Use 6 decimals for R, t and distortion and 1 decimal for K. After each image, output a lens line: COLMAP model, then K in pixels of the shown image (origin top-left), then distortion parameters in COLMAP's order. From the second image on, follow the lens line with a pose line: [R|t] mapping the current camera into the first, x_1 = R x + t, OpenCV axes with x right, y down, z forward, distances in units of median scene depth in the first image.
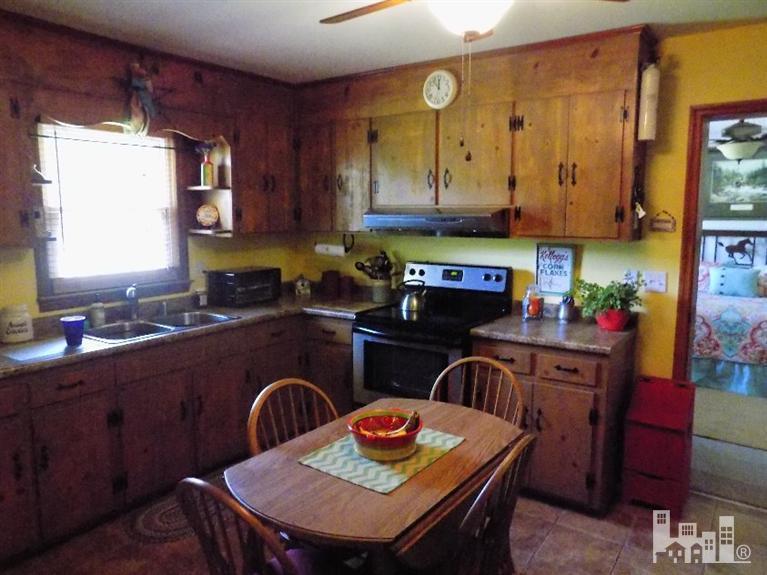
lens RADIAL K [[574.0, 0, 379.8], [0, 574.0, 287.7], [0, 0, 1]] dist [0.001673, -0.001620]
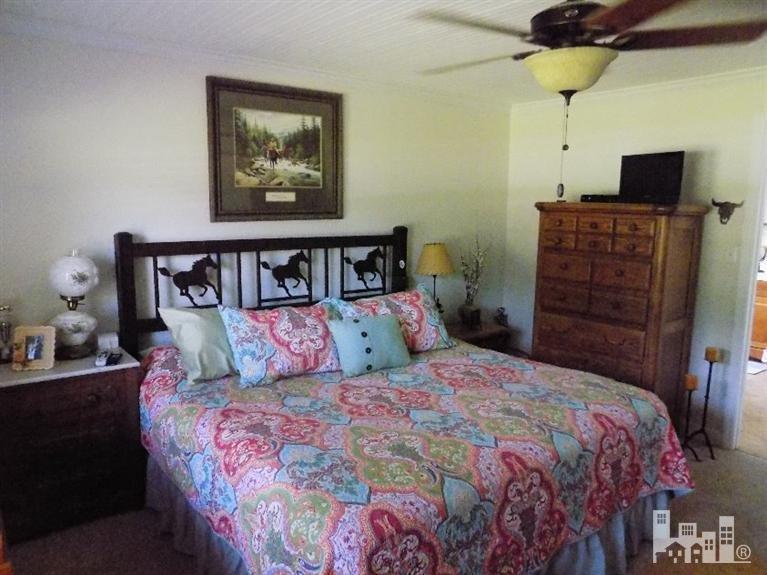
lens RADIAL K [[574.0, 0, 383.7], [0, 574.0, 289.4], [0, 0, 1]] dist [0.001673, -0.001620]
pose [[0.557443, -0.130880, 0.819834, 0.208955], [0.095095, 0.991062, 0.093556, -0.092911], [-0.824751, 0.025810, 0.564907, 0.600615]]
